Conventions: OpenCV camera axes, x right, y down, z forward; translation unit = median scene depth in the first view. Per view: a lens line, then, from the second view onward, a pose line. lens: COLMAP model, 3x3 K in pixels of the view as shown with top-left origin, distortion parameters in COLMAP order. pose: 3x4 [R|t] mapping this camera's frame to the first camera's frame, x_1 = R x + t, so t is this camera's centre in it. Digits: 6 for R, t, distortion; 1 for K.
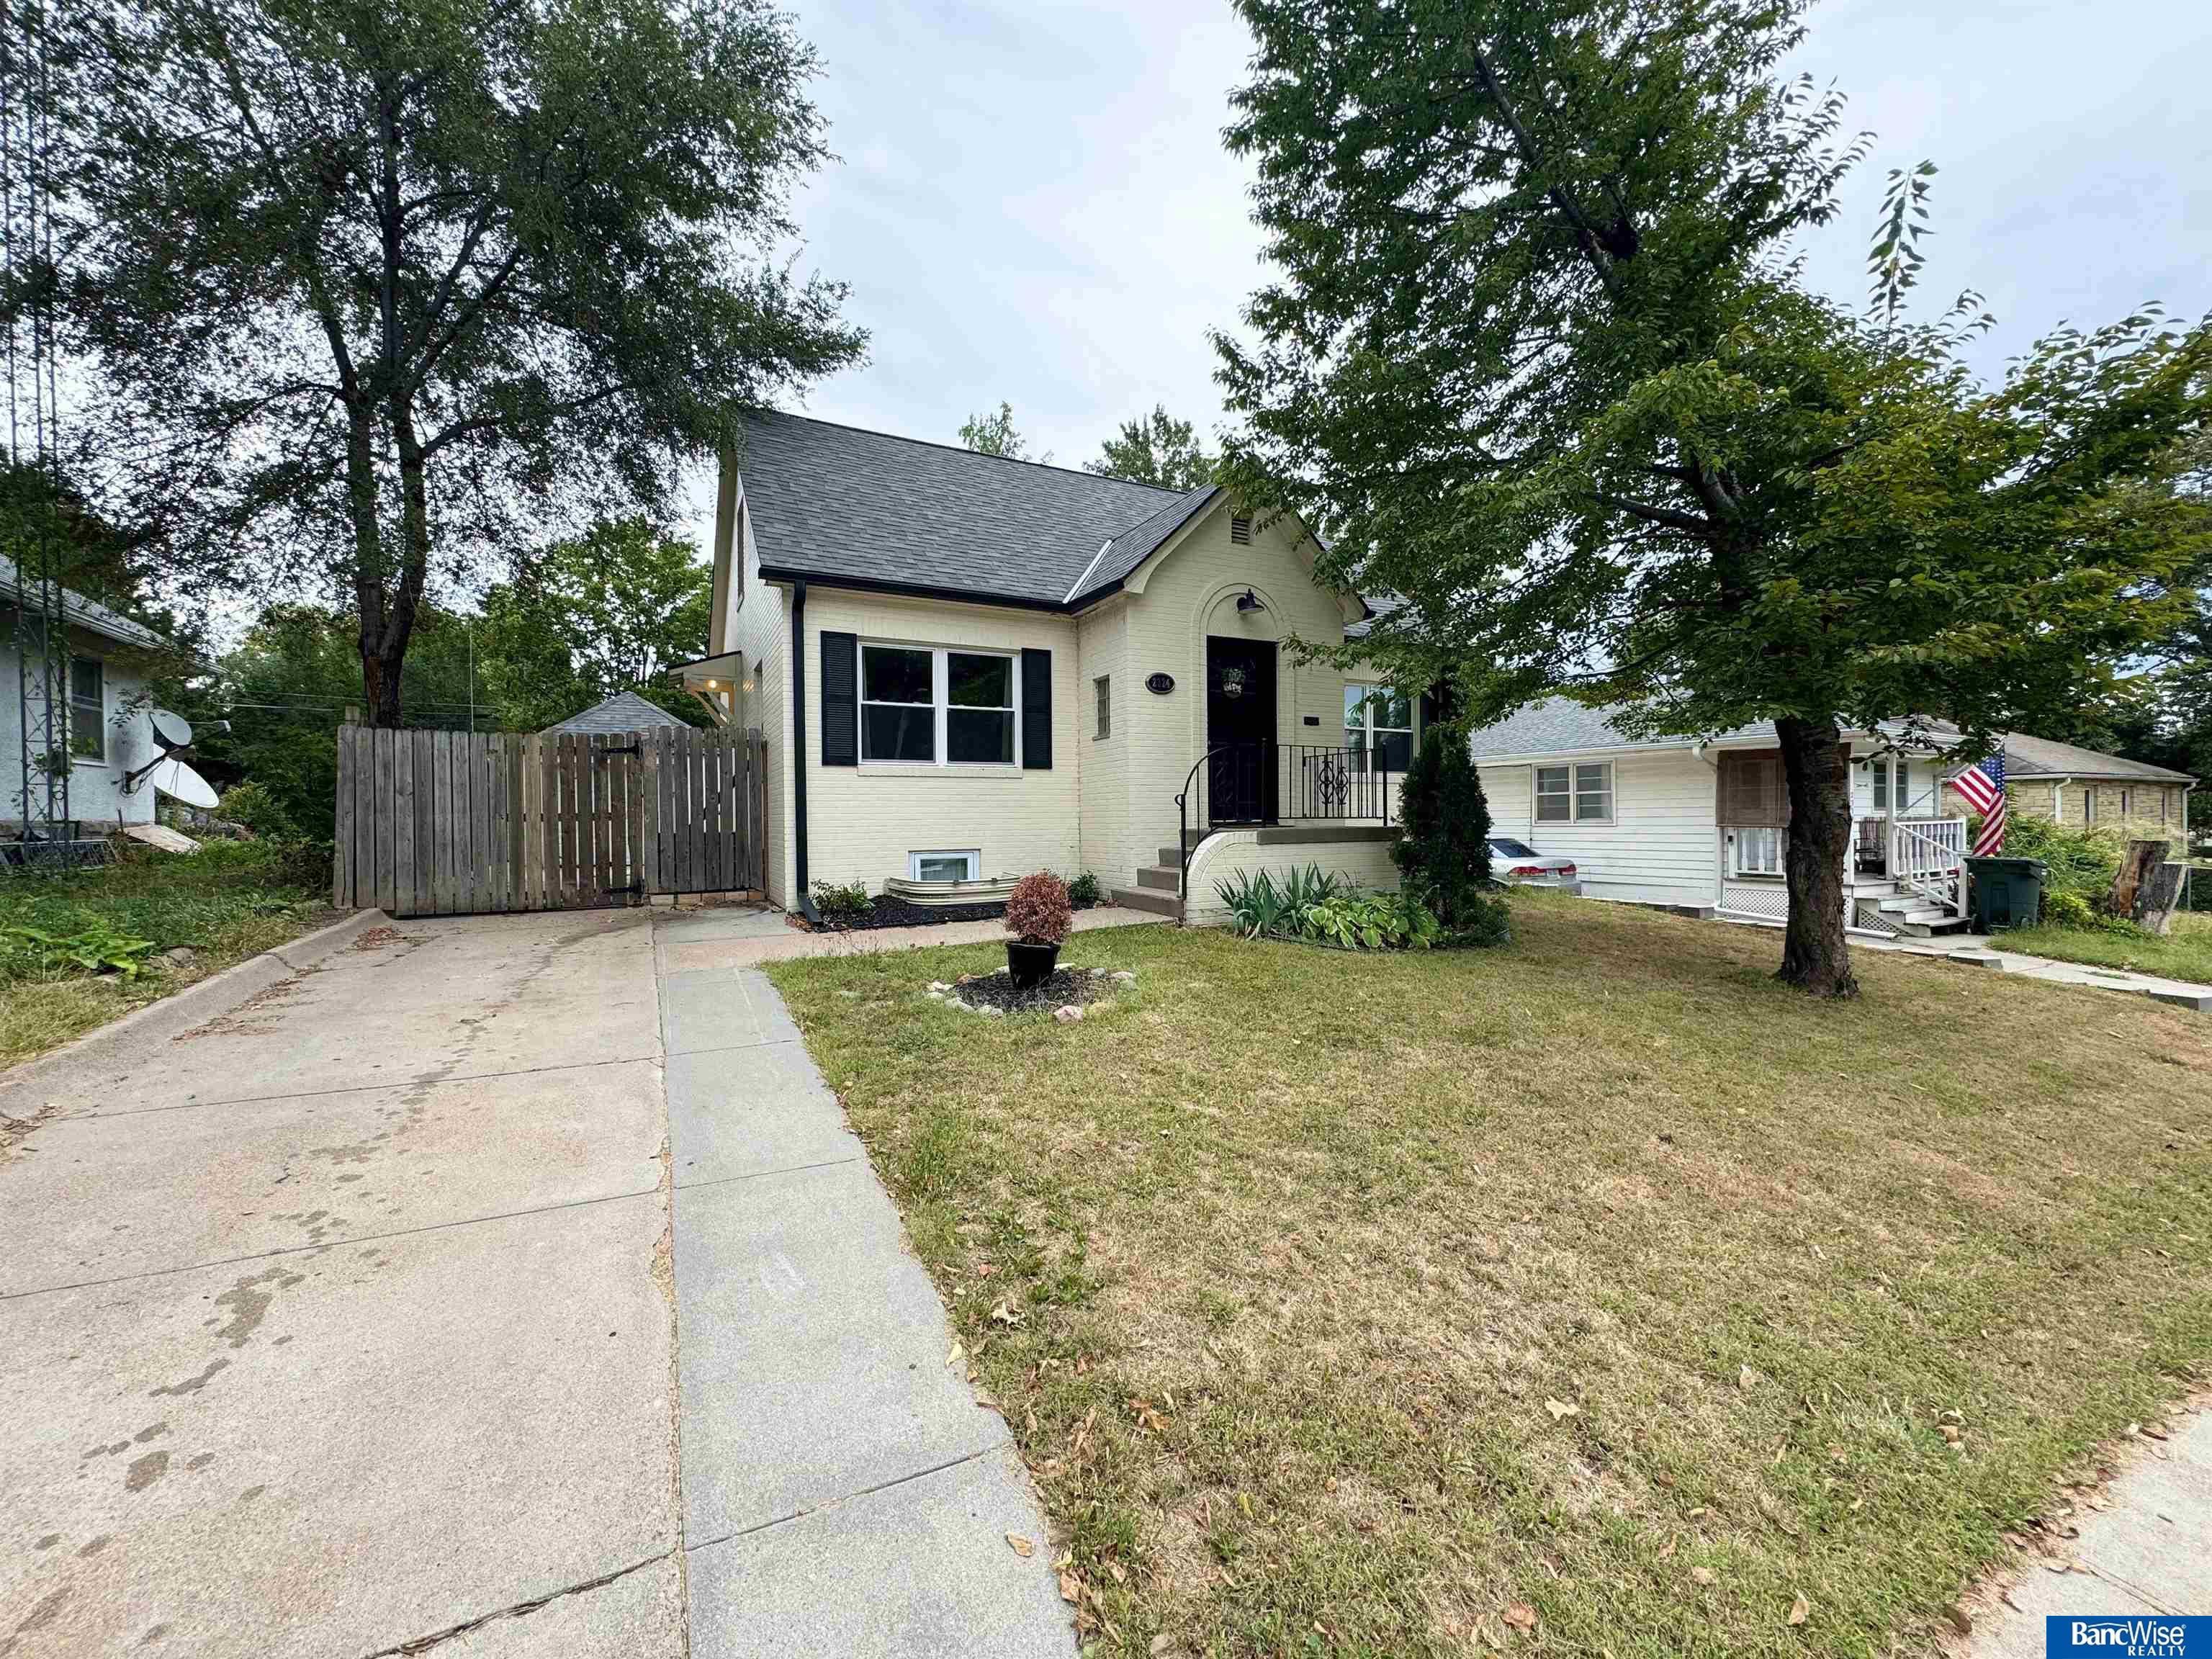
lens RADIAL K [[877.2, 0, 1099.4], [0, 877.2, 818.0], [0, 0, 1]] dist [-0.005818, 0.001768]
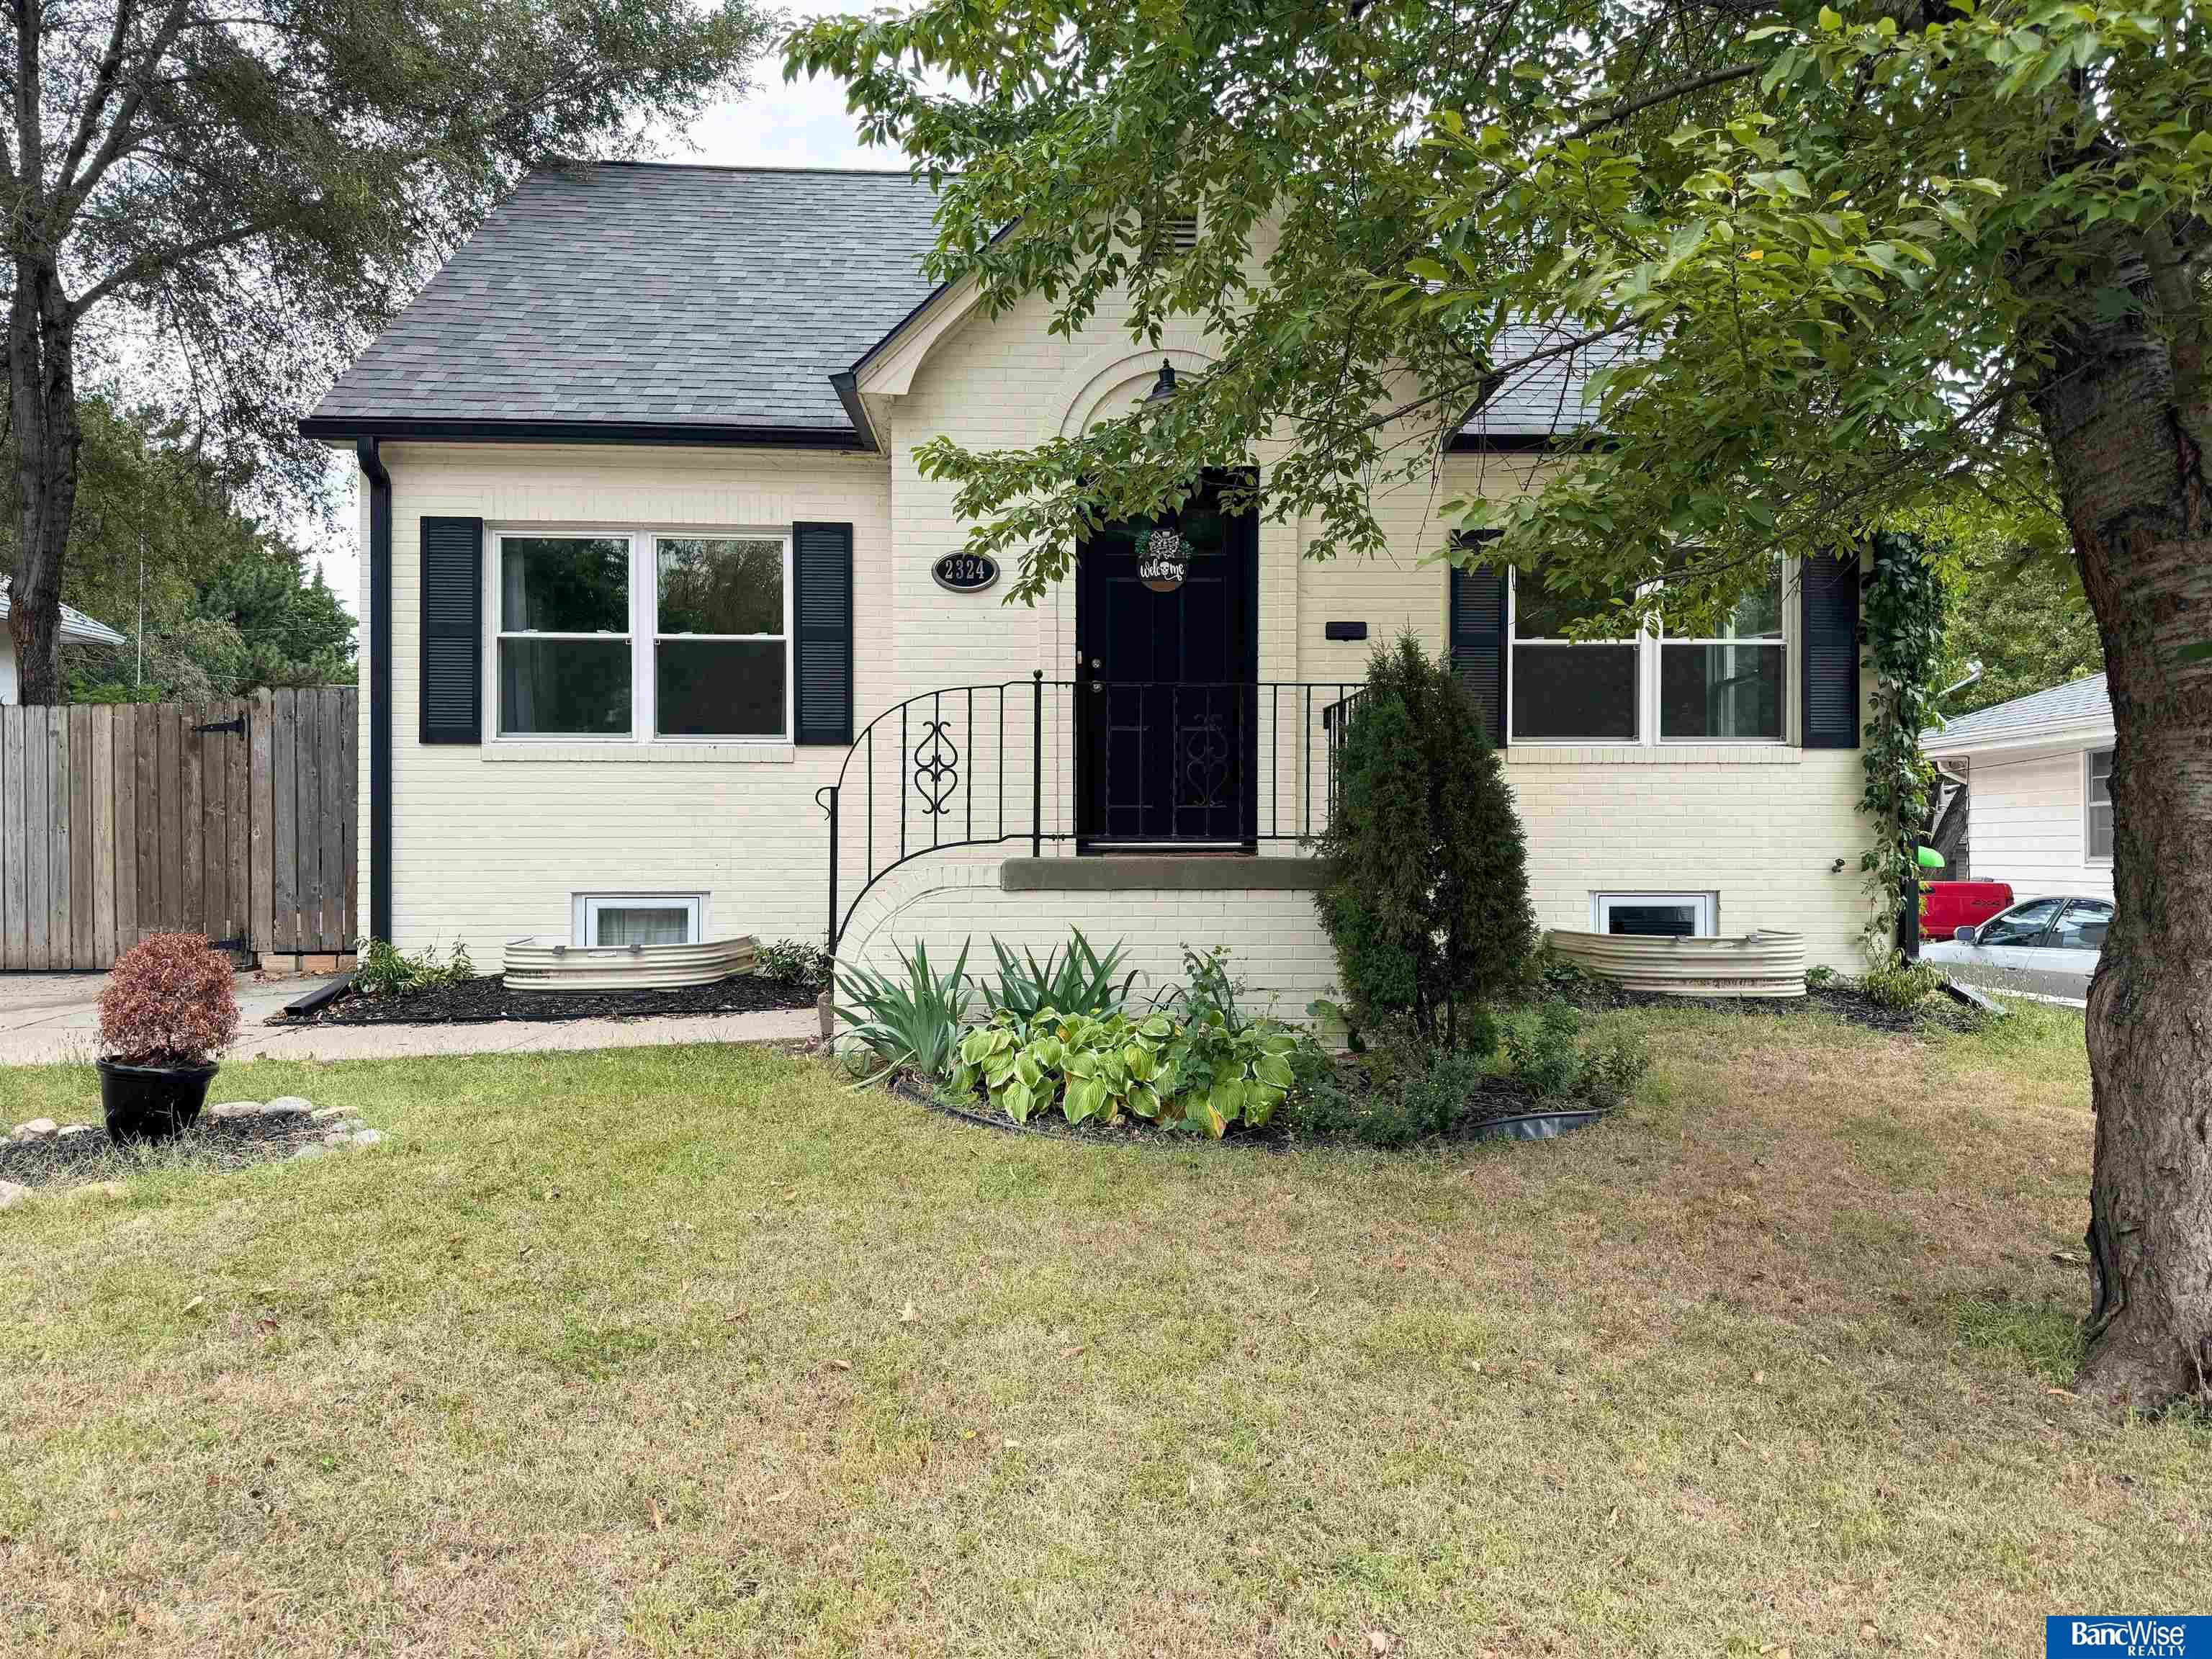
lens RADIAL K [[1548.5, 0, 1125.5], [0, 1548.5, 816.9], [0, 0, 1]] dist [0.062923, -0.076033]
pose [[0.908503, -0.000445, -0.417878, 0.546891], [-0.006812, 0.999851, -0.015876, 0.001911], [0.417822, 0.017270, 0.908365, 0.242036]]
